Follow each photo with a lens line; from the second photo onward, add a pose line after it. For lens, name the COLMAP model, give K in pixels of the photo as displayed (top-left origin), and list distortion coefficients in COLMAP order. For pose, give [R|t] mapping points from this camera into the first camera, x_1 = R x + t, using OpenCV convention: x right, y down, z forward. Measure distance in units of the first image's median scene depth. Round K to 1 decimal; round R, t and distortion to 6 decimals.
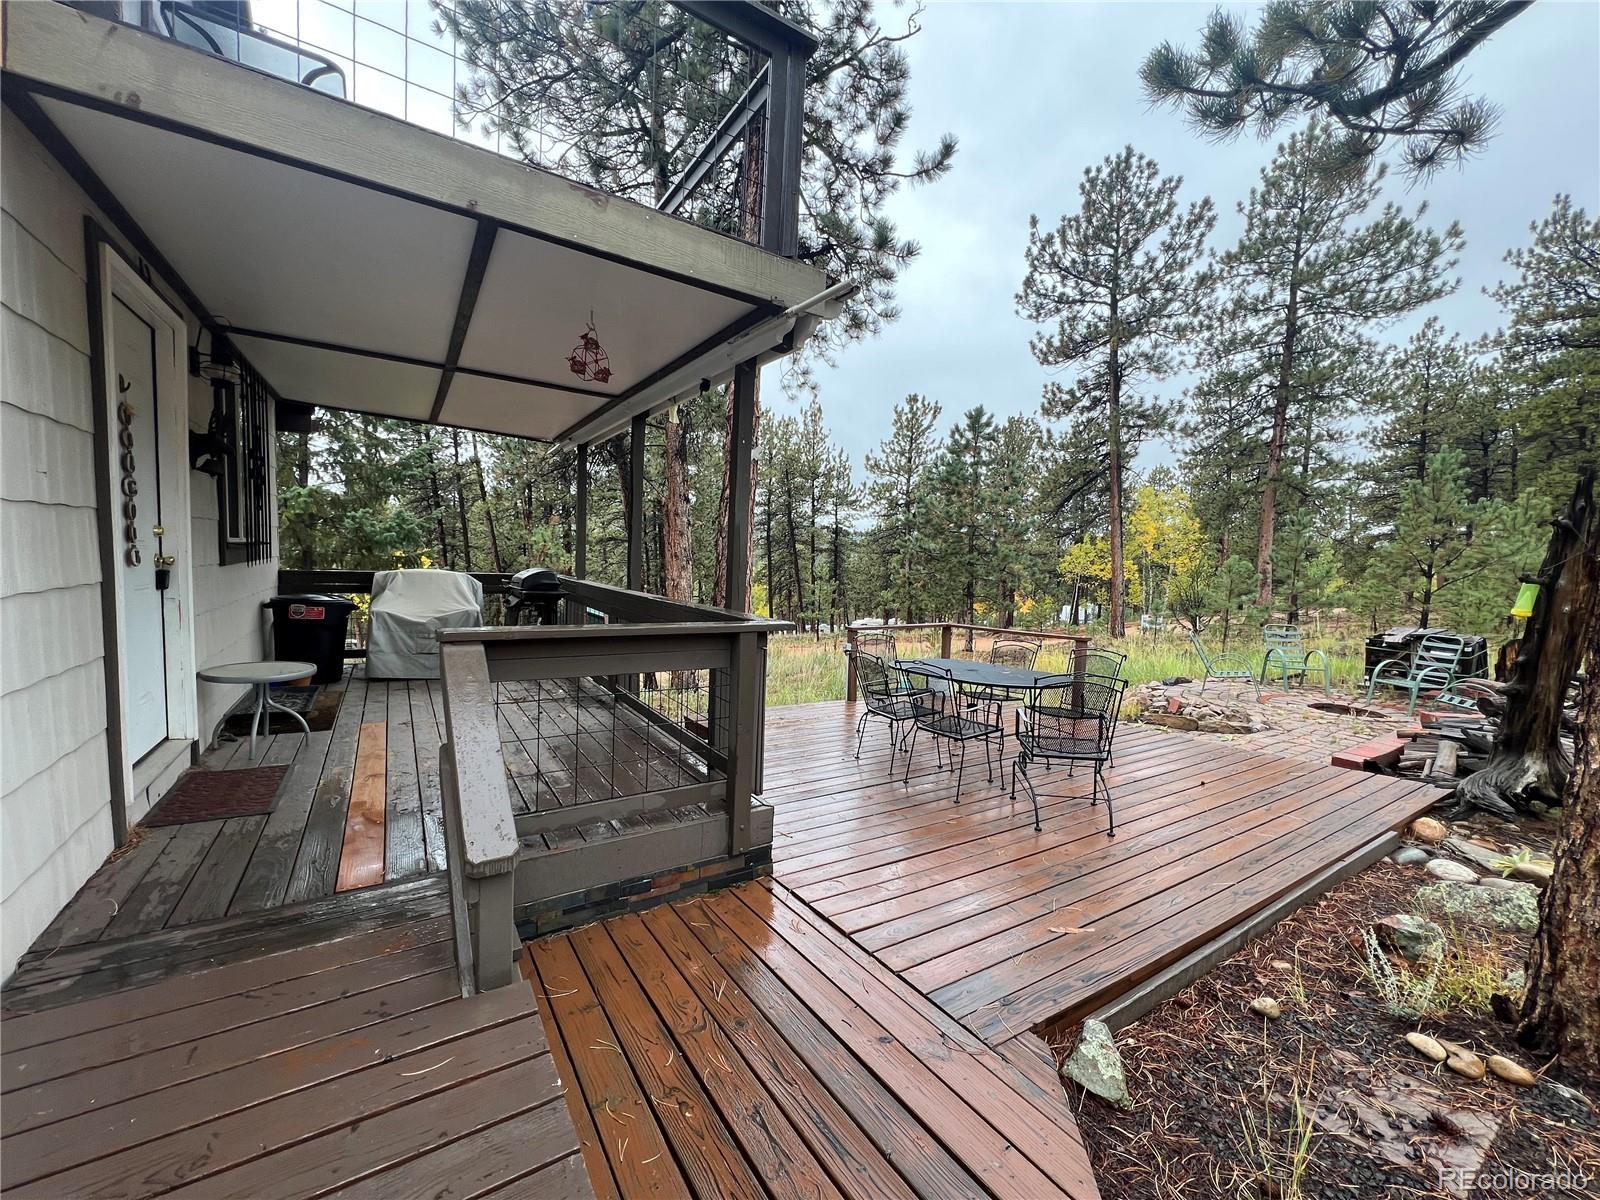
lens RADIAL K [[638.8, 0, 795.9], [0, 638.8, 598.7], [0, 0, 1]] dist [0.003458, -0.001506]
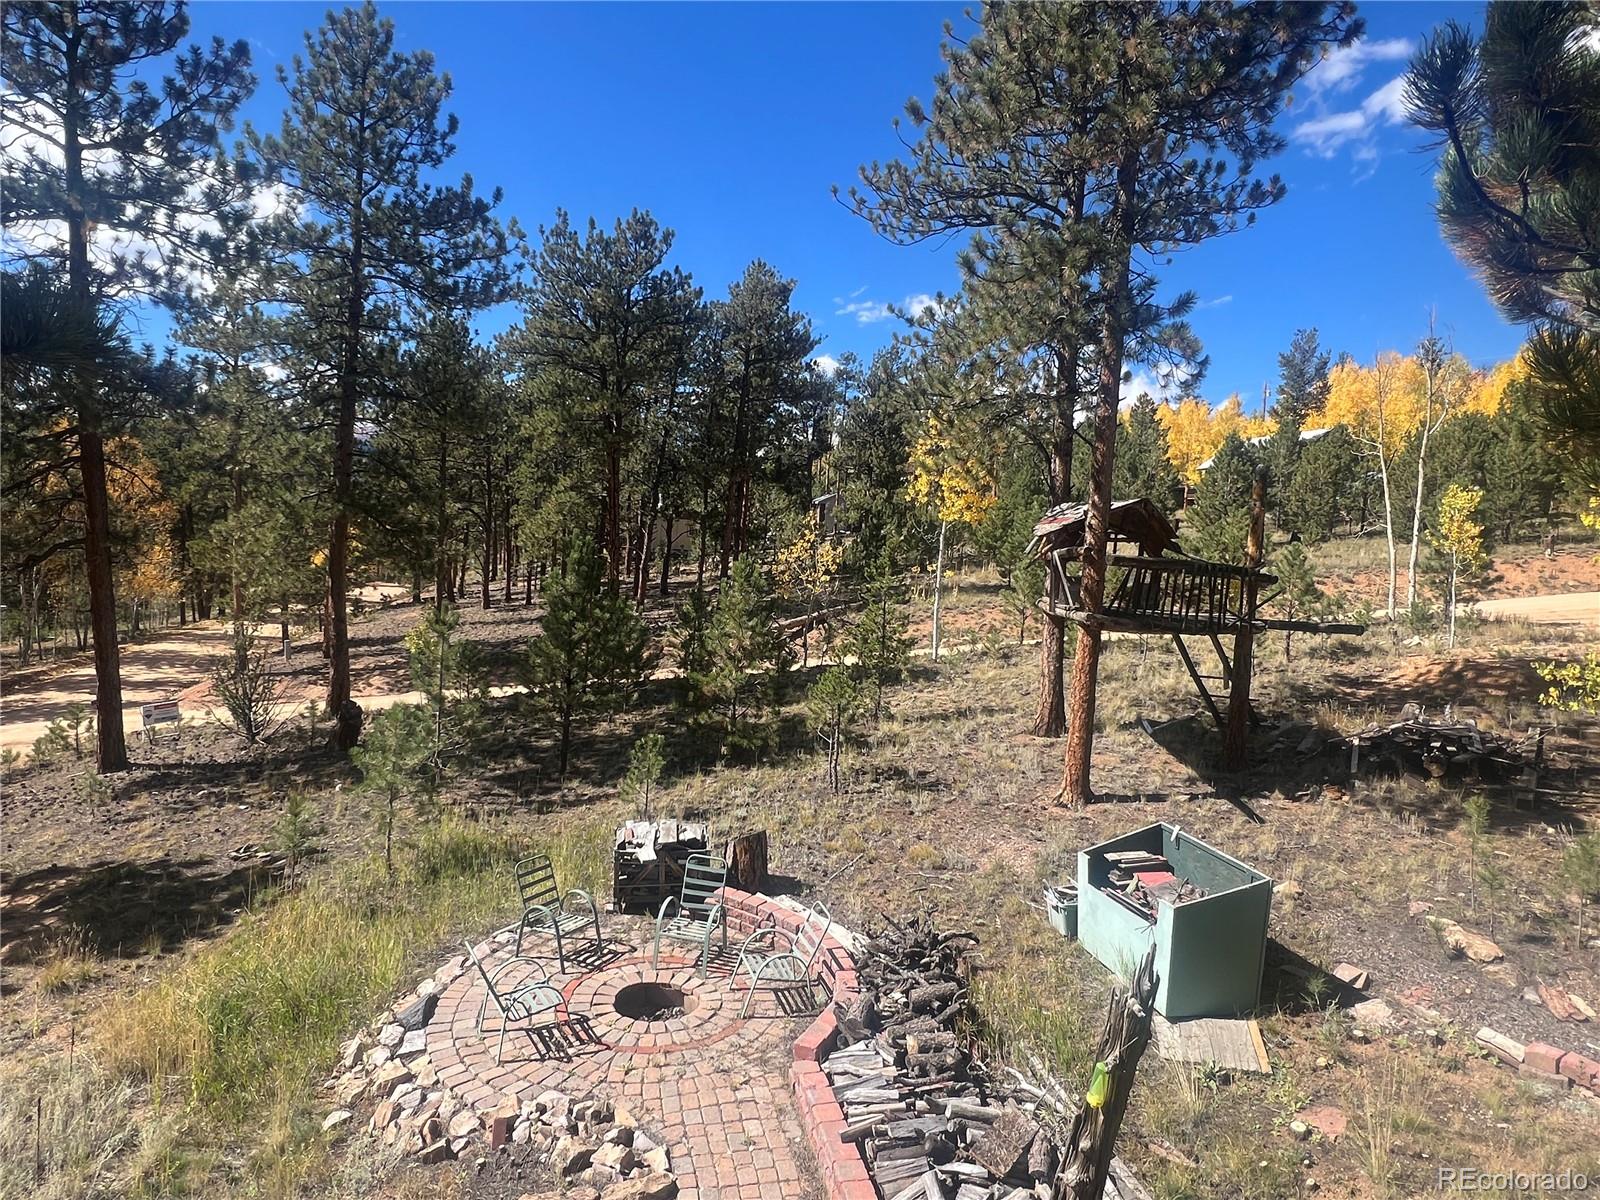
lens RADIAL K [[908.5, 0, 798.2], [0, 908.5, 597.1], [0, 0, 1]] dist [-0.004175, -0.002976]
pose [[0.355243, -0.066796, 0.932384, -0.008895], [0.017494, 0.997744, 0.064814, -0.132221], [-0.934610, -0.006714, 0.355610, 0.176906]]
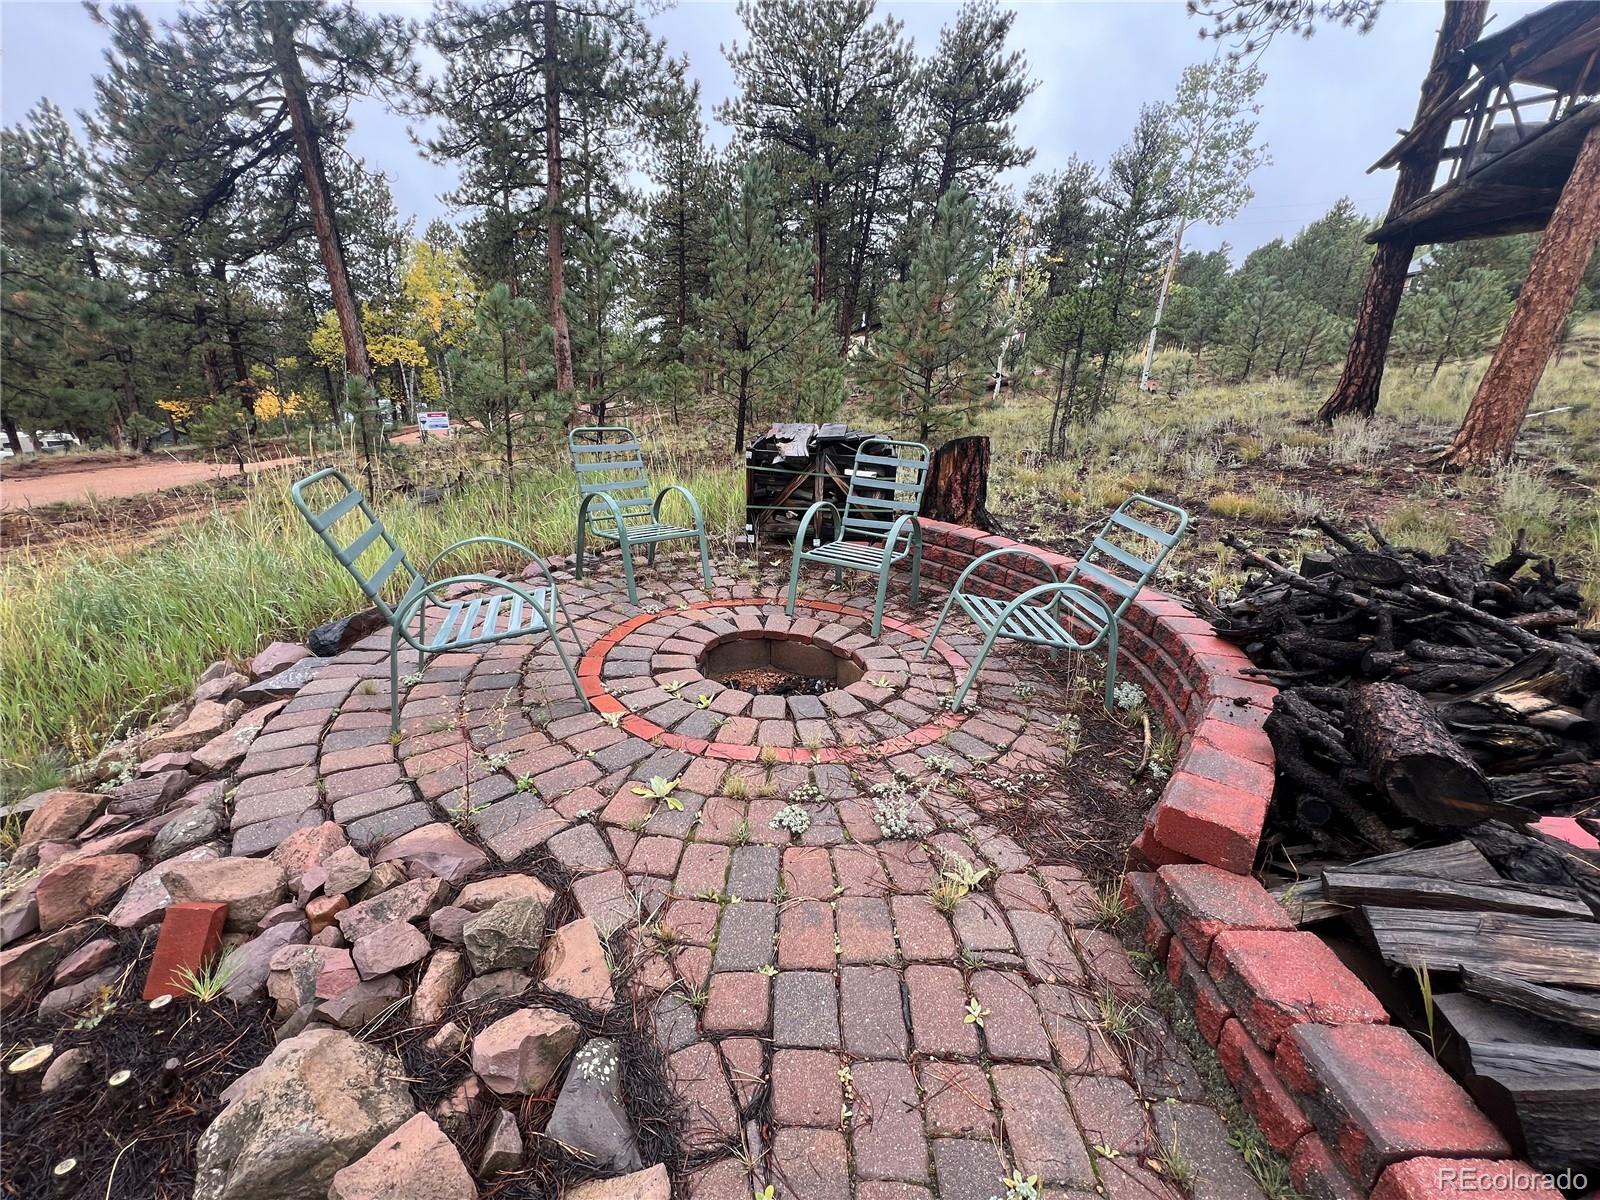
lens RADIAL K [[638.8, 0, 799.9], [0, 638.8, 600.8], [0, 0, 1]] dist [0.003458, -0.001506]
pose [[0.570320, -0.260659, 0.778968, 0.217593], [0.009734, 0.950394, 0.310895, 0.008649], [-0.821365, -0.169727, 0.544567, 0.293556]]
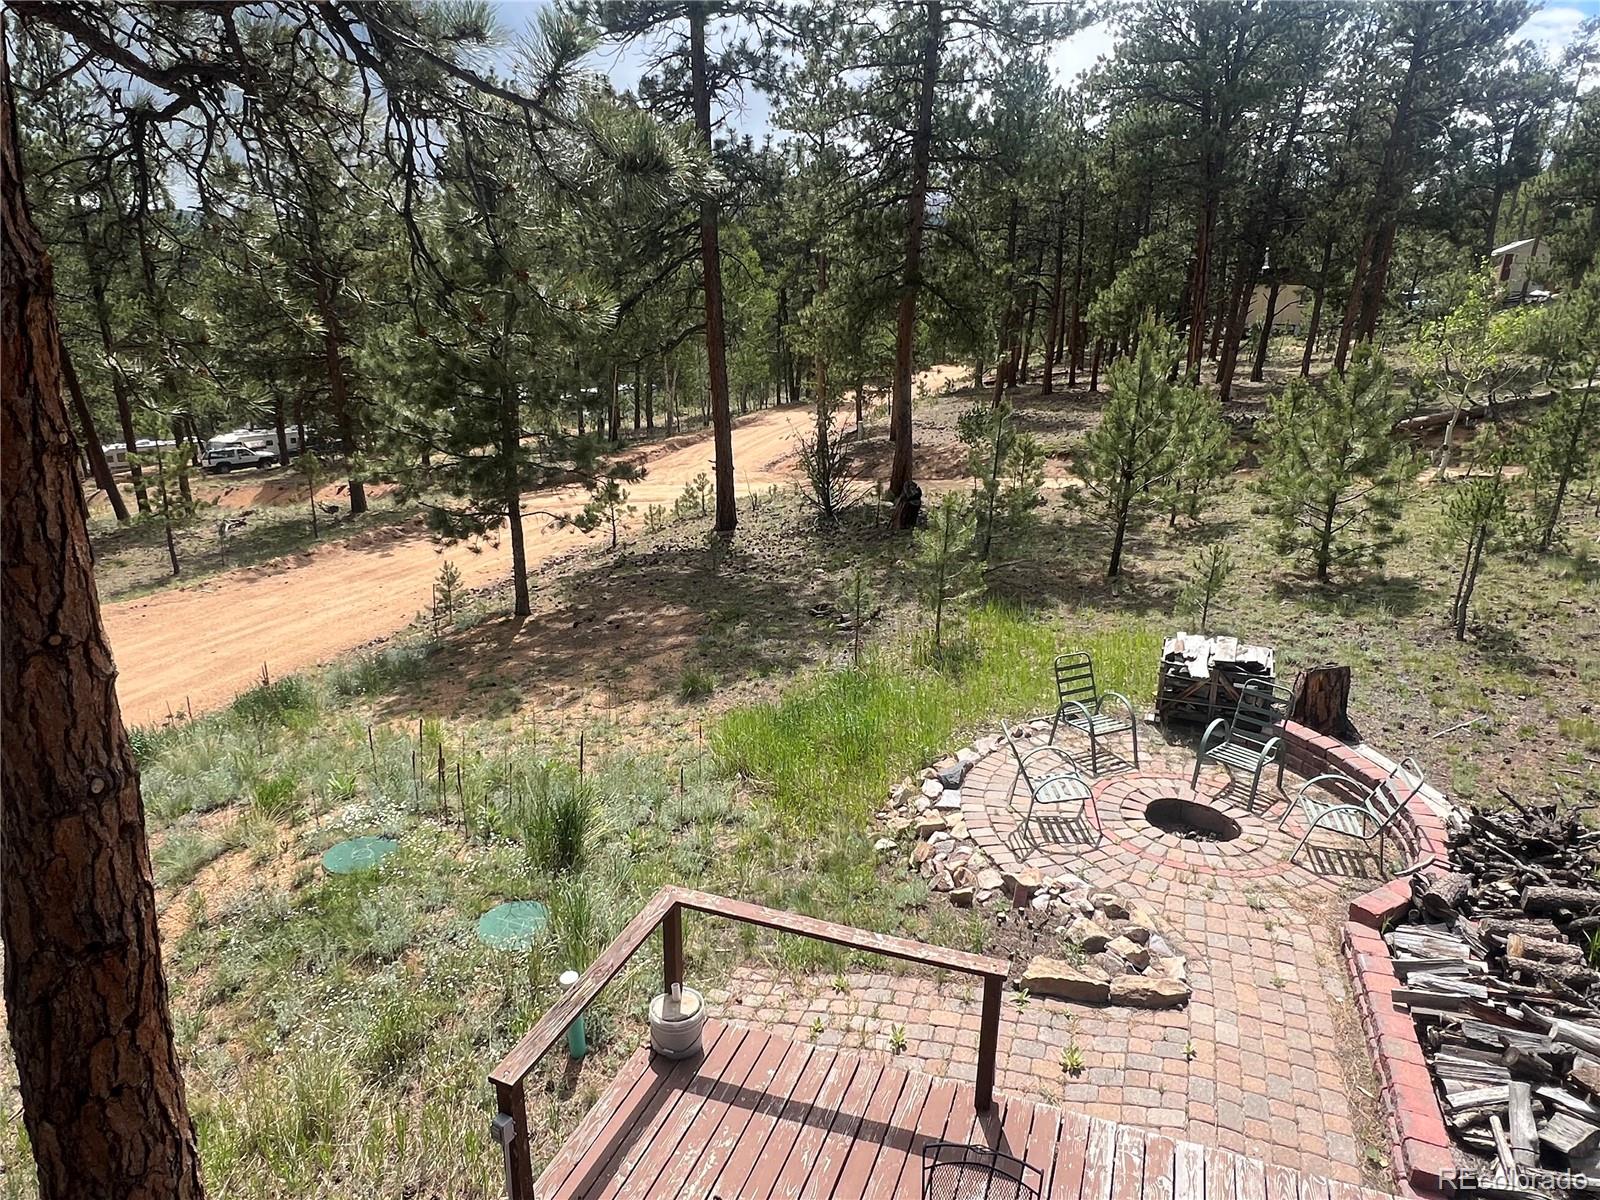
lens RADIAL K [[979.4, 0, 797.0], [0, 979.4, 602.0], [0, 0, 1]] dist [0.008609, -0.006402]
pose [[0.807323, -0.186150, 0.559980, -0.012342], [0.039030, 0.963708, 0.264089, -0.130517], [-0.588817, -0.191349, 0.785289, 0.171074]]
